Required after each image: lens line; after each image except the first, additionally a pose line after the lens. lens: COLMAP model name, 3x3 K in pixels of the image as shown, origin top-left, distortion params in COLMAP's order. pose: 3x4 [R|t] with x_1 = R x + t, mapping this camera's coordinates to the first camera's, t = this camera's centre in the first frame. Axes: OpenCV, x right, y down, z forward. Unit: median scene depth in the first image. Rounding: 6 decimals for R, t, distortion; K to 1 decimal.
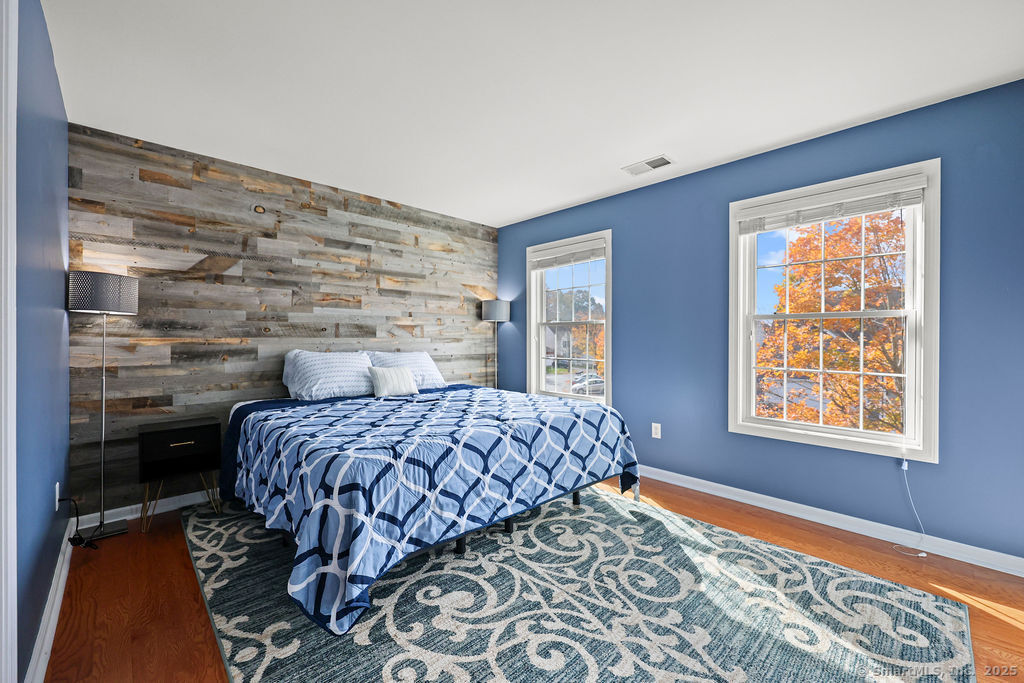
lens RADIAL K [[403.6, 0, 528.5], [0, 403.6, 341.8], [0, 0, 1]] dist [0.002795, -0.000160]
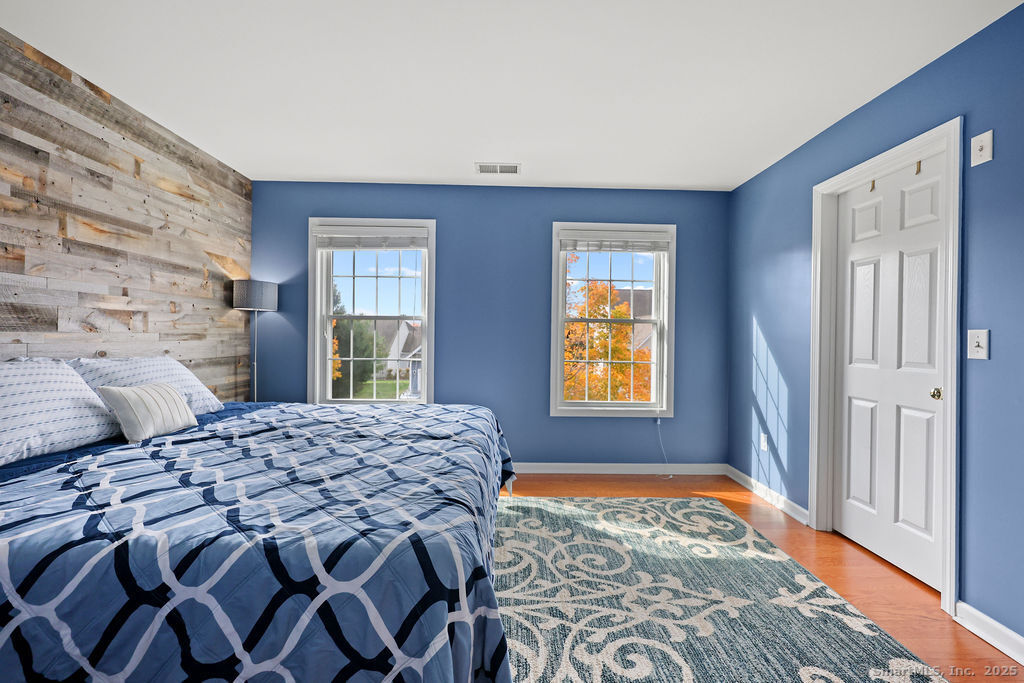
lens RADIAL K [[403.6, 0, 515.3], [0, 403.6, 339.4], [0, 0, 1]] dist [0.002795, -0.000160]
pose [[0.698062, 0.000259, 0.716038, -0.339060], [-0.004211, 0.999984, 0.003743, -0.004514], [-0.716025, -0.005628, 0.698052, 0.208211]]
